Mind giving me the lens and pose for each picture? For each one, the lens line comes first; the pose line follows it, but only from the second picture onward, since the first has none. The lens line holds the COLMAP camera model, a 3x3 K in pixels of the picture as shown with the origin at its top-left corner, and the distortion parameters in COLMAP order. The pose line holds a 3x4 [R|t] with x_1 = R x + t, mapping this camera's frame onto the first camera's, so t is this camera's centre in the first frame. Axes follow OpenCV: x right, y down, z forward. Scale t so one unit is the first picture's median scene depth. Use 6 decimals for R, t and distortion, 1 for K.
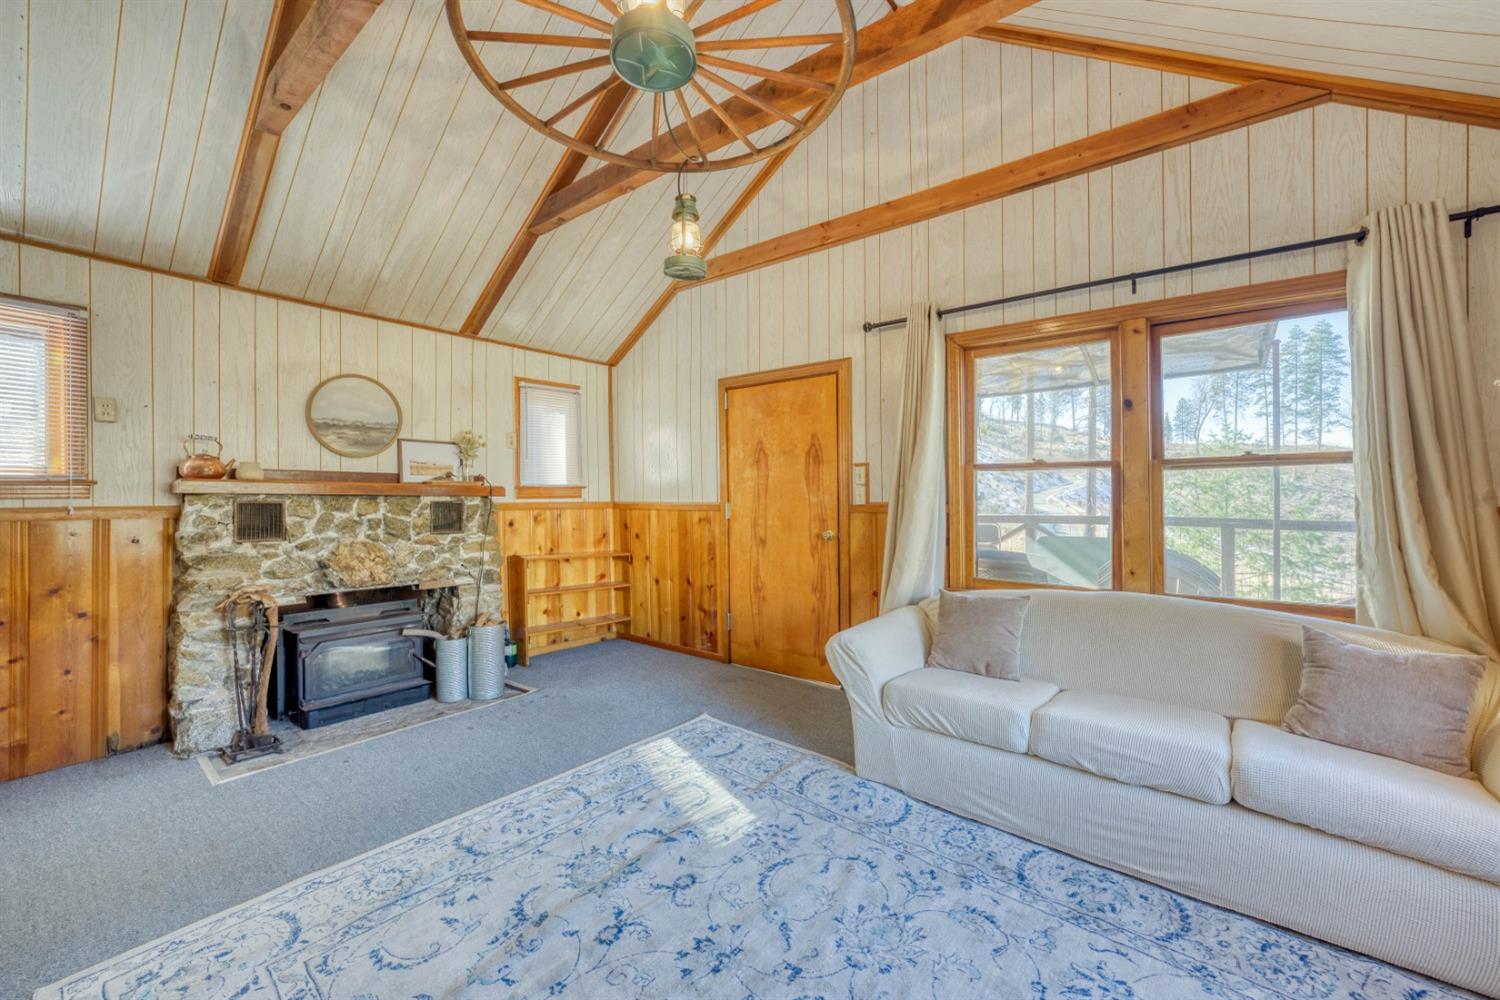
lens RADIAL K [[619.0, 0, 746.7], [0, 619.0, 498.6], [0, 0, 1]] dist [-0.002587, 0.001468]
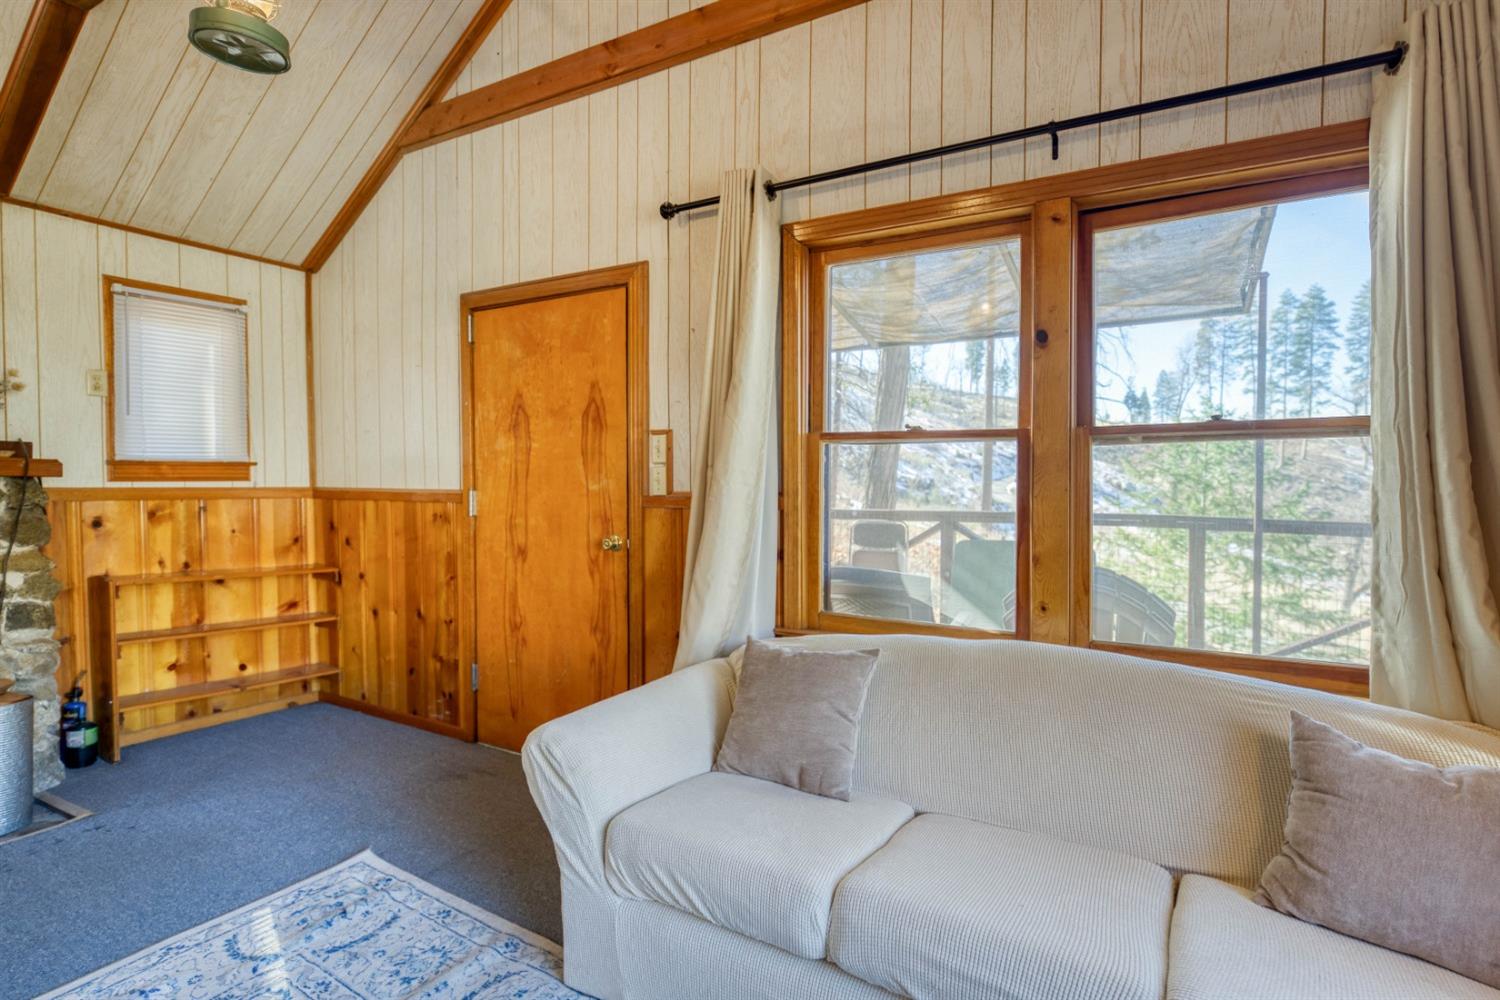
lens RADIAL K [[785.7, 0, 752.0], [0, 785.7, 501.0], [0, 0, 1]] dist [0.017948, -0.001676]
pose [[0.990709, 0.005500, 0.135890, 0.186151], [-0.008294, 0.999766, 0.020000, -0.001421], [-0.135748, -0.020941, 0.990522, 0.211352]]
